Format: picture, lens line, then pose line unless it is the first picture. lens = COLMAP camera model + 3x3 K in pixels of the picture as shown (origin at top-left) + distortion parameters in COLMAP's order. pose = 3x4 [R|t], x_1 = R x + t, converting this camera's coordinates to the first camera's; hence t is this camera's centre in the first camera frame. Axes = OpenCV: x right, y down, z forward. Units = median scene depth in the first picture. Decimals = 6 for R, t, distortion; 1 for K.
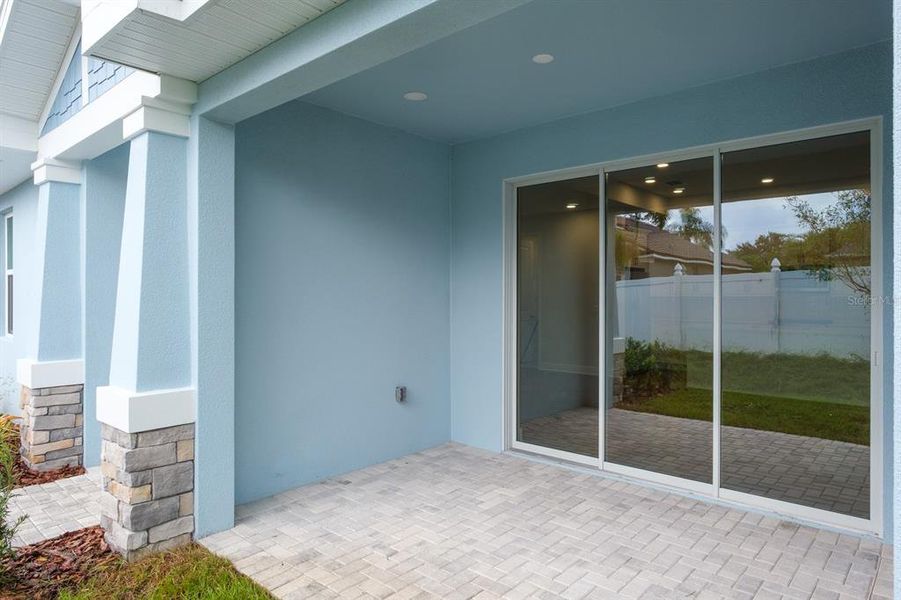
lens RADIAL K [[562.7, 0, 449.1], [0, 562.7, 297.6], [0, 0, 1]] dist [-0.005549, -0.000125]
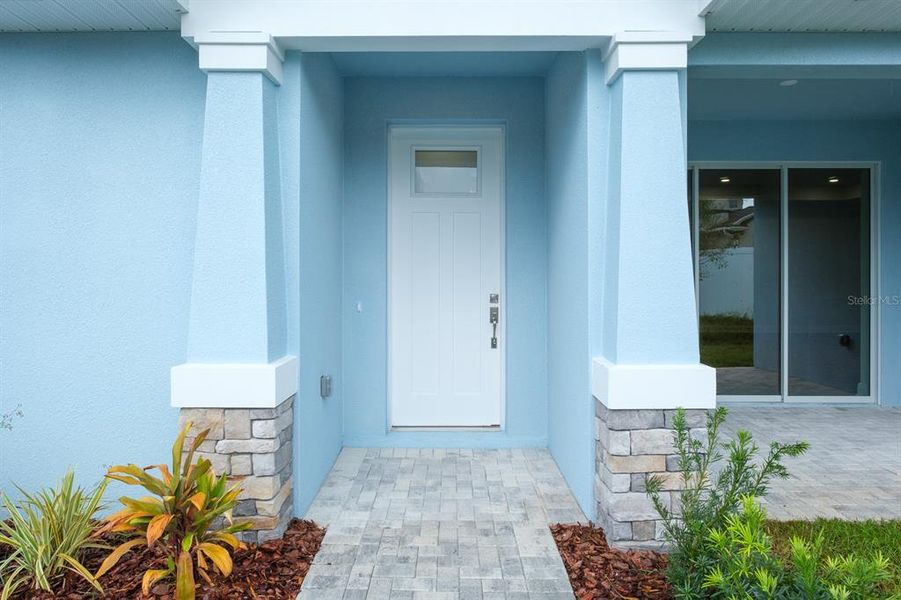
lens RADIAL K [[555.0, 0, 475.0], [0, 555.0, 275.0], [0, 0, 1]] dist [-0.000295, -0.000579]
pose [[0.750498, 0.001195, 0.660871, -1.091430], [0.003331, 0.999979, -0.005591, 0.027574], [-0.660864, 0.006397, 0.750479, 0.448907]]
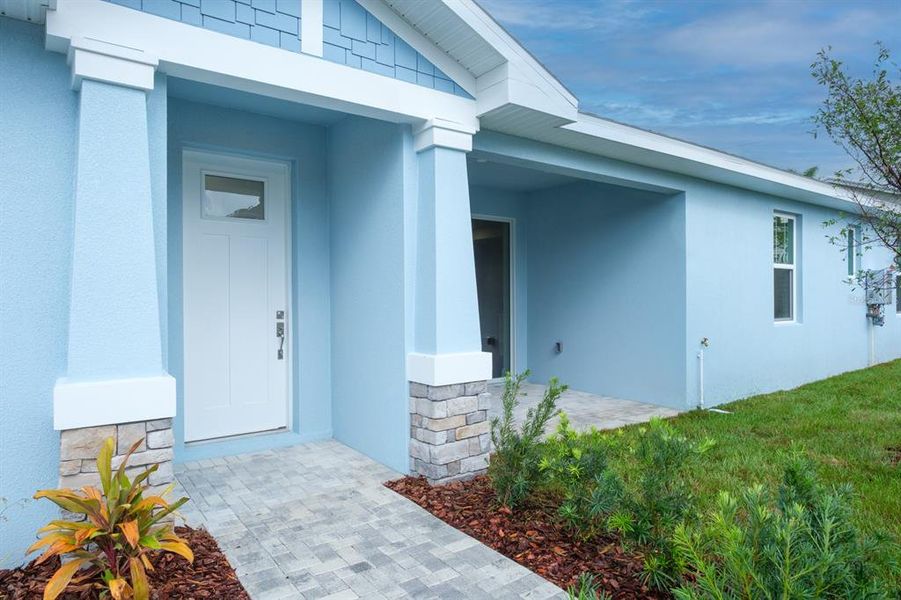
lens RADIAL K [[522.5, 0, 450.5], [0, 522.5, 300.0], [0, 0, 1]] dist [-0.014152, 0.001507]
pose [[0.227925, -0.003892, 0.973671, -1.382781], [0.012705, 0.999919, 0.001022, 0.038724], [-0.973596, 0.012138, 0.227956, 0.615042]]
